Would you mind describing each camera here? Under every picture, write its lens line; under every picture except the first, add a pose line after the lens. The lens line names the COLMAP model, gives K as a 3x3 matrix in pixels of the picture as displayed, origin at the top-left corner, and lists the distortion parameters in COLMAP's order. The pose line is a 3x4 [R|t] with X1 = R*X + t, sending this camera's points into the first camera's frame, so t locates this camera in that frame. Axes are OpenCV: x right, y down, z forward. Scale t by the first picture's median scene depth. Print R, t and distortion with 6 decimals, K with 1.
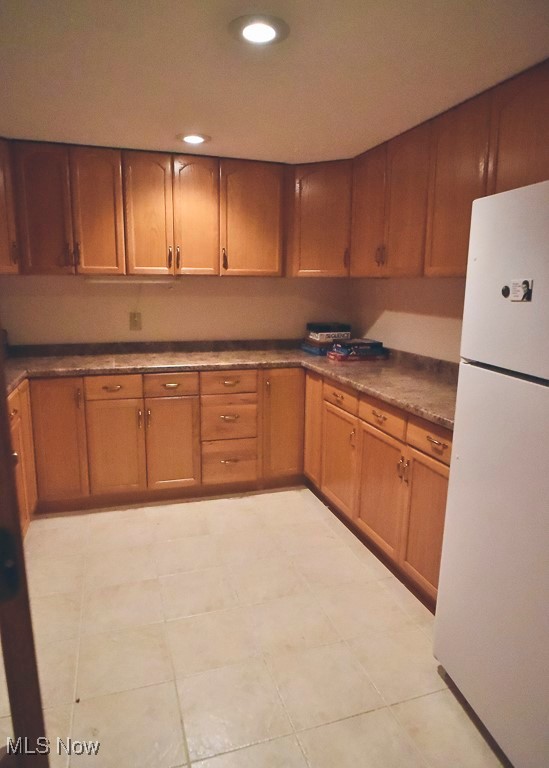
lens RADIAL K [[508.1, 0, 274.5], [0, 508.1, 384.0], [0, 0, 1]] dist [-0.001558, 0.000251]
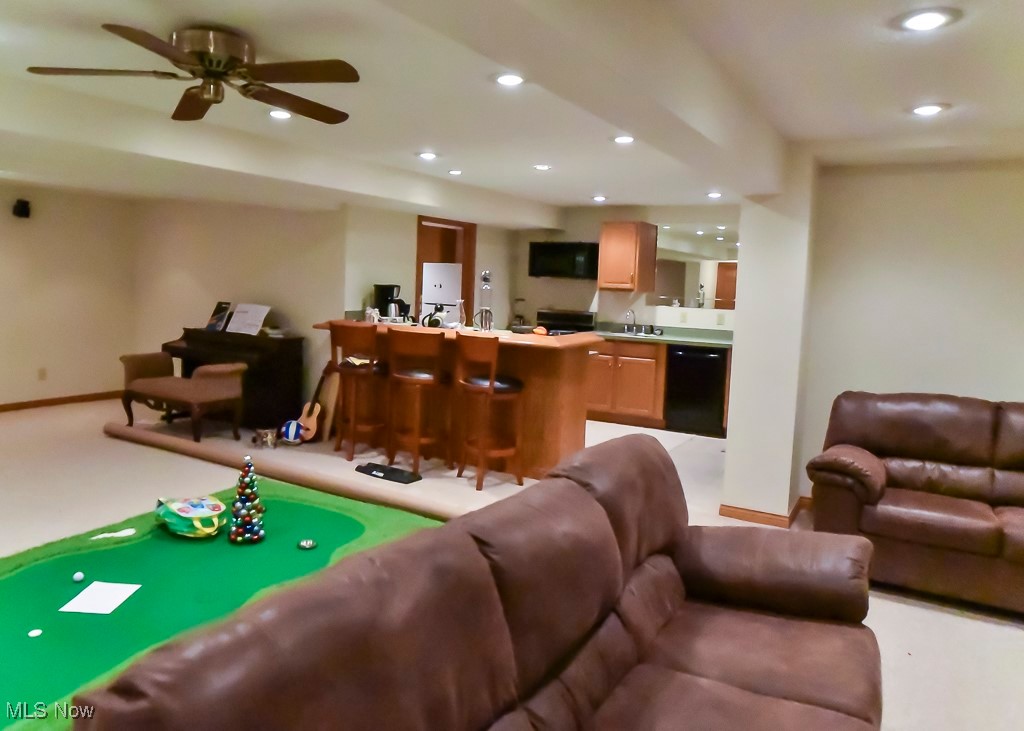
lens RADIAL K [[677.5, 0, 512.0], [0, 677.5, 365.5], [0, 0, 1]] dist [-0.001558, 0.000251]
pose [[0.757605, -0.059566, 0.649990, -2.455234], [0.096038, 0.995161, -0.020742, 0.585305], [-0.645609, 0.078138, 0.759660, -3.250646]]
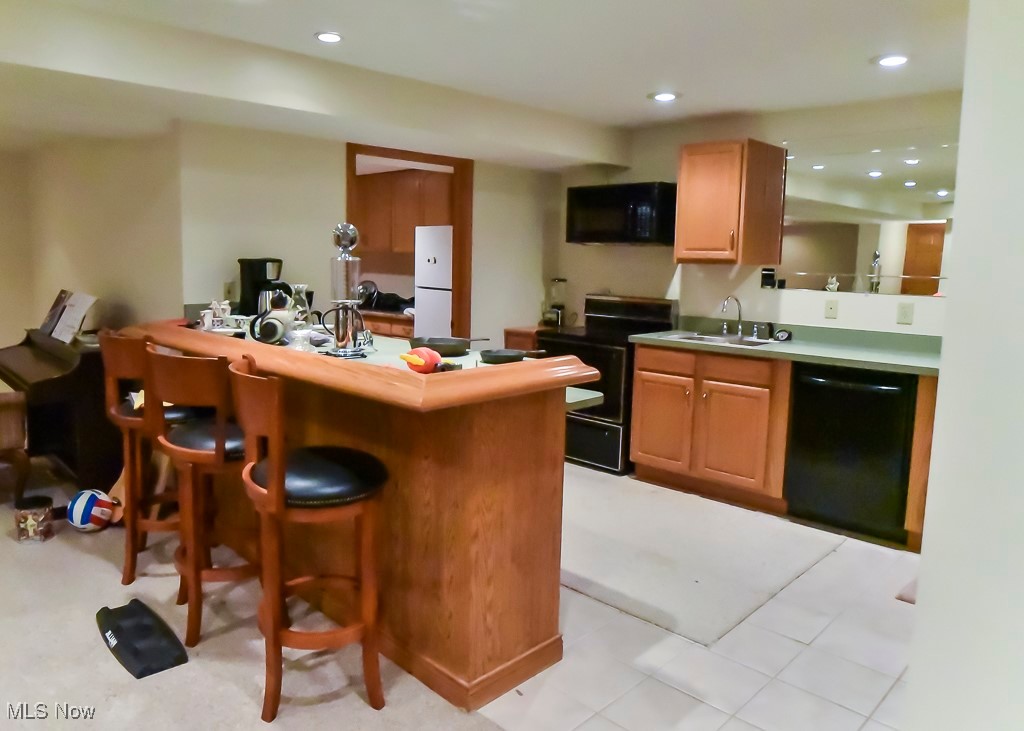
lens RADIAL K [[708.8, 0, 477.3], [0, 708.8, 350.0], [0, 0, 1]] dist [-0.027675, 0.002008]
pose [[0.899063, -0.049101, 0.435057, -0.926441], [0.073756, 0.996476, -0.039957, 0.435799], [-0.431562, 0.068012, 0.899516, -2.334165]]
